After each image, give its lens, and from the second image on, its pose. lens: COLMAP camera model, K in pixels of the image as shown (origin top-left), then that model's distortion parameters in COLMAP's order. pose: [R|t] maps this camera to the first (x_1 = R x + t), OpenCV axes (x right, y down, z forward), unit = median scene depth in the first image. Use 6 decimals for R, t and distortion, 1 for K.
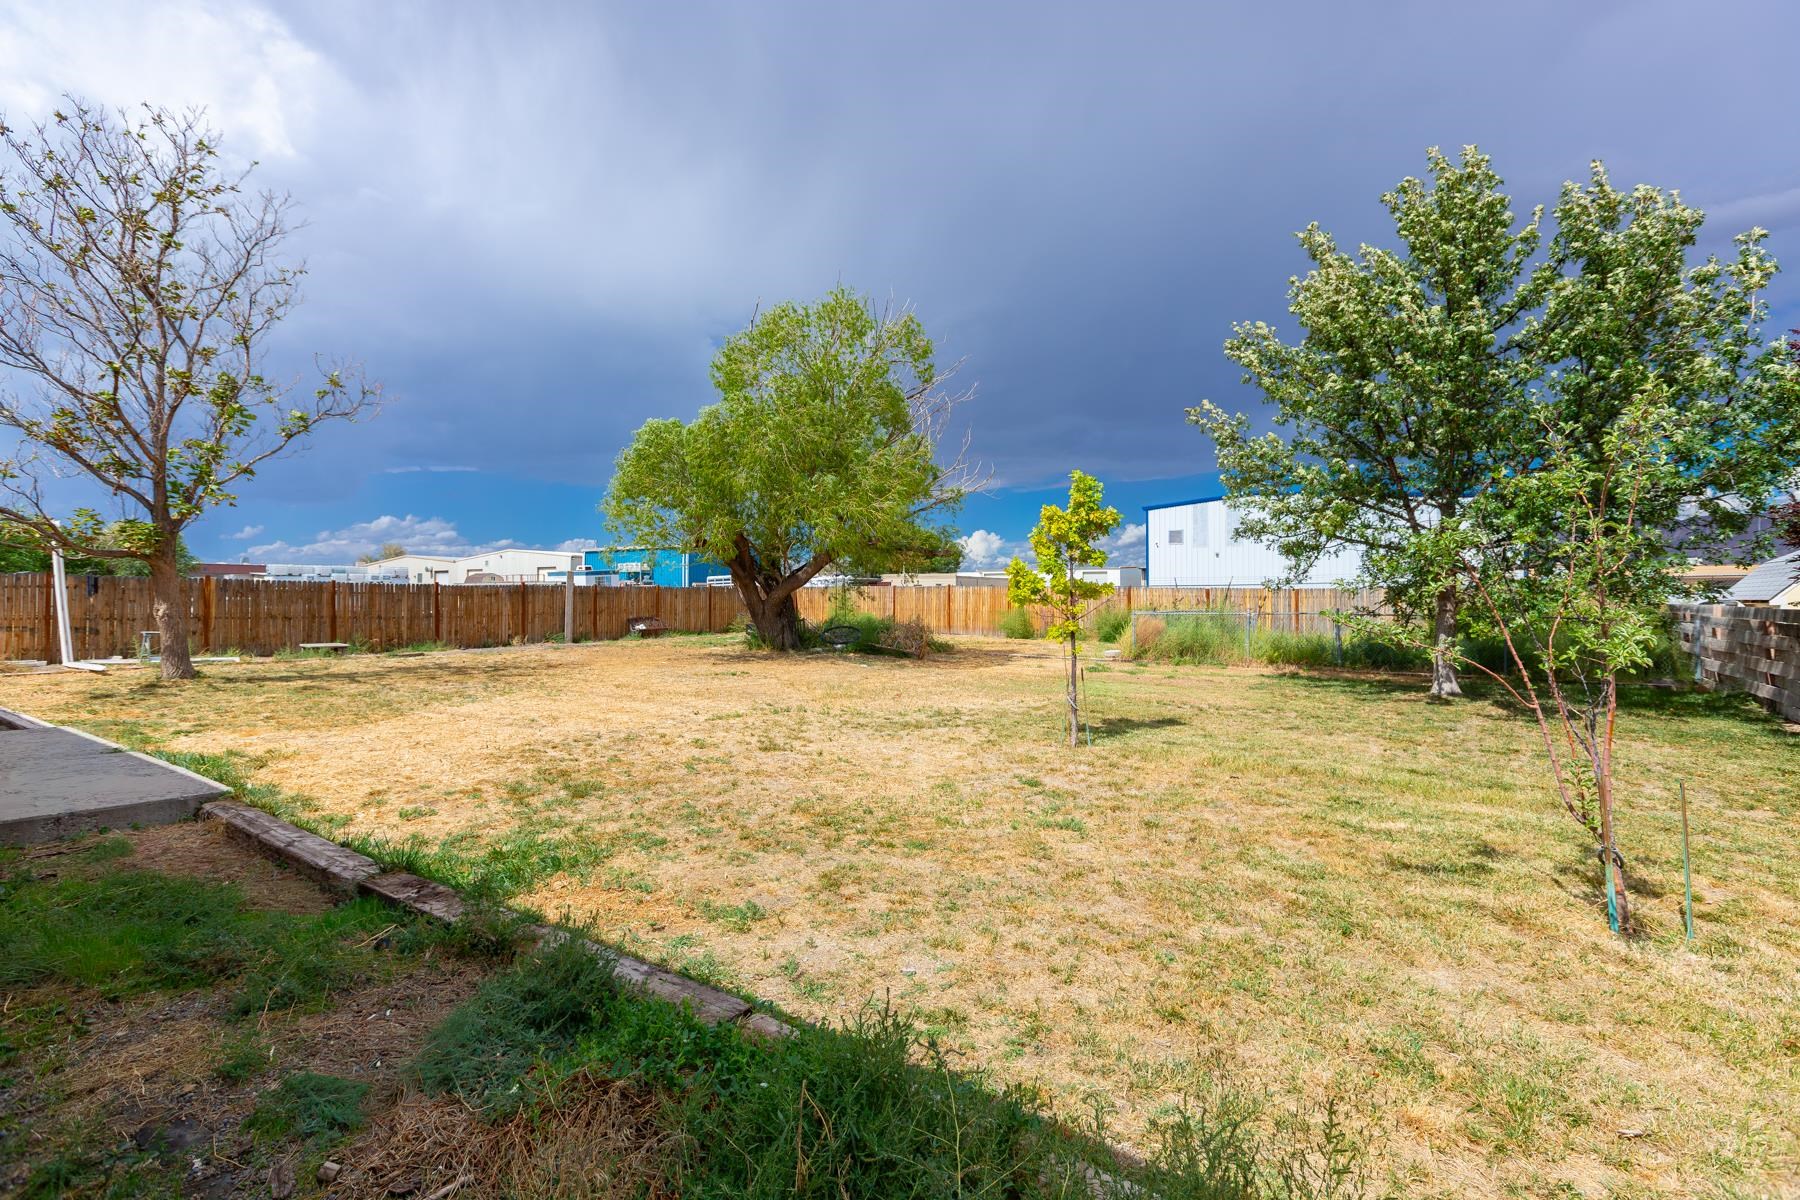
lens RADIAL K [[818.2, 0, 901.6], [0, 818.2, 596.6], [0, 0, 1]] dist [0.002917, -0.001047]
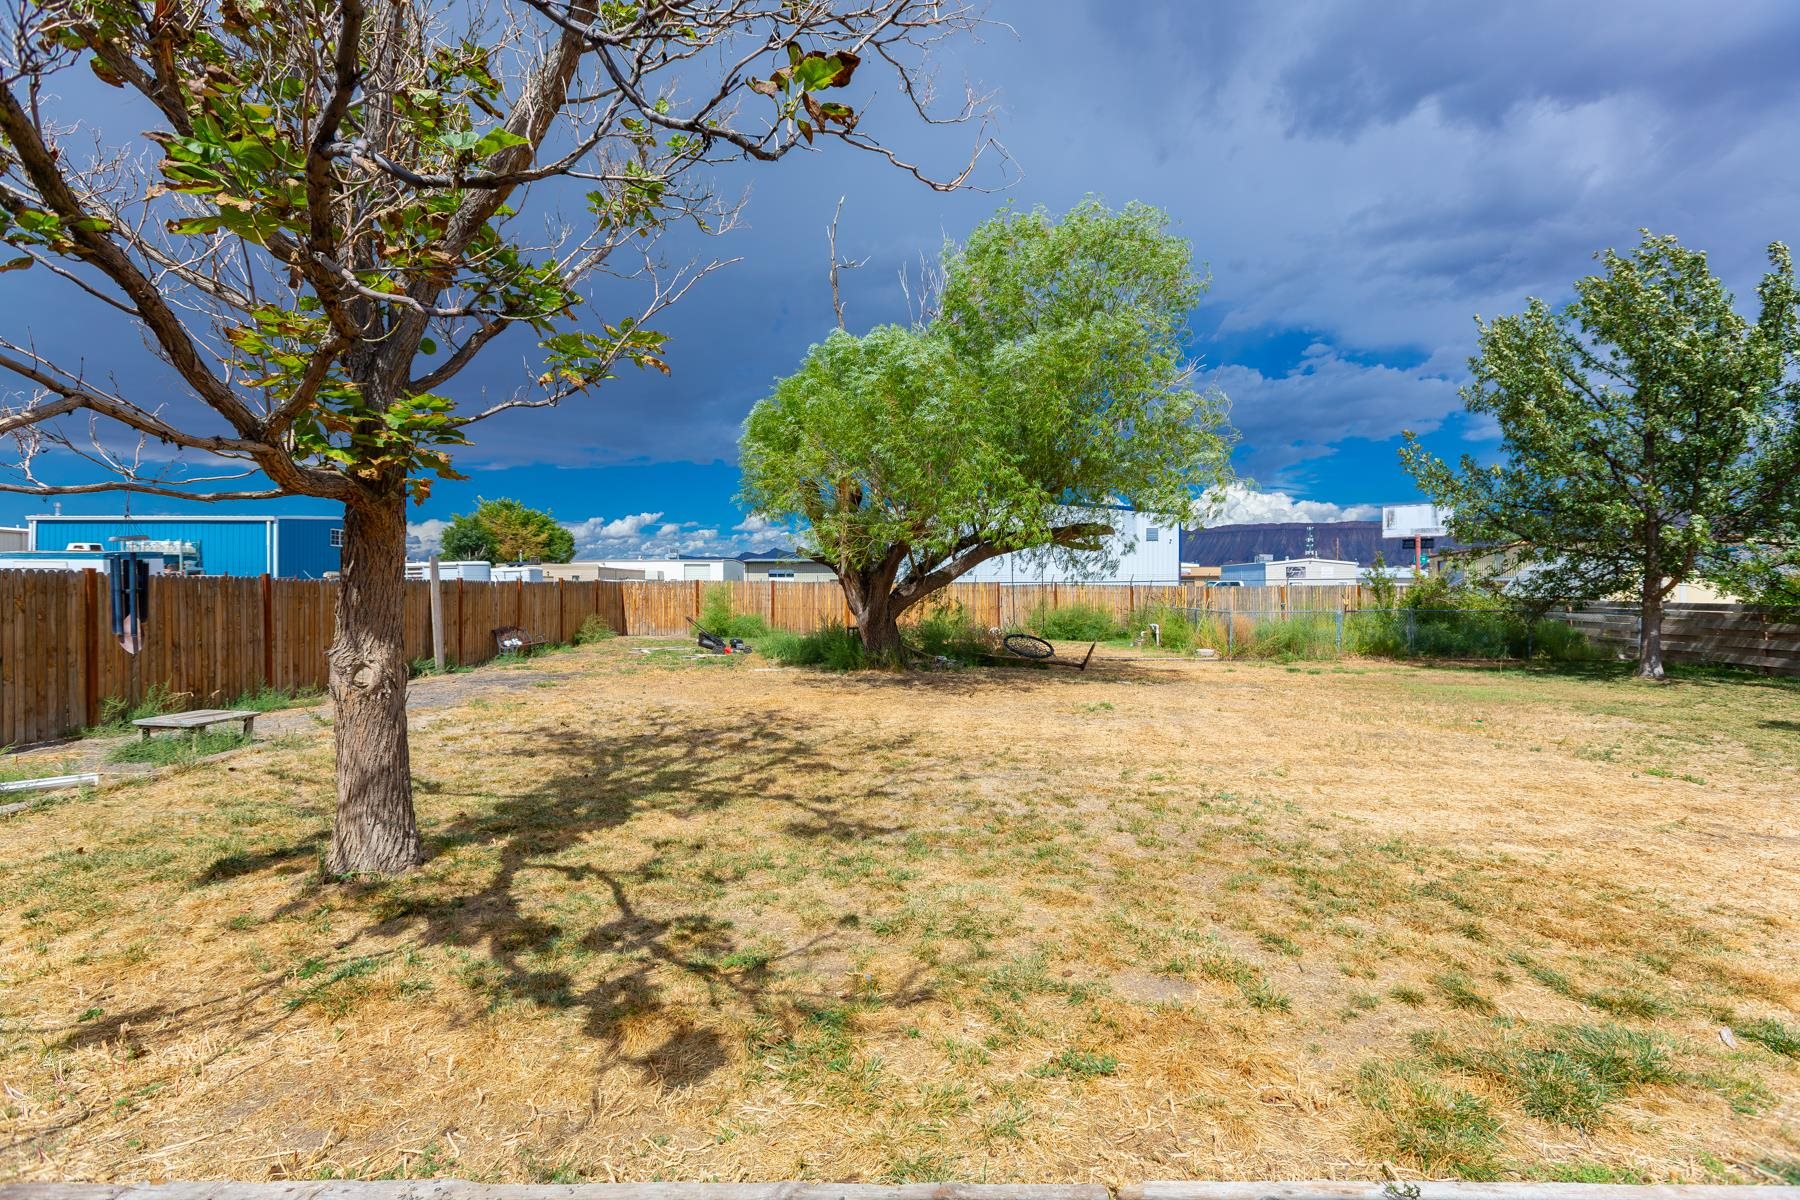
lens RADIAL K [[818.2, 0, 866.1], [0, 818.2, 582.1], [0, 0, 1]] dist [0.002917, -0.001047]
pose [[0.789316, -0.000357, 0.613987, -0.593719], [0.005358, 0.999966, -0.006306, -0.006512], [-0.613964, 0.008267, 0.789291, 0.368488]]
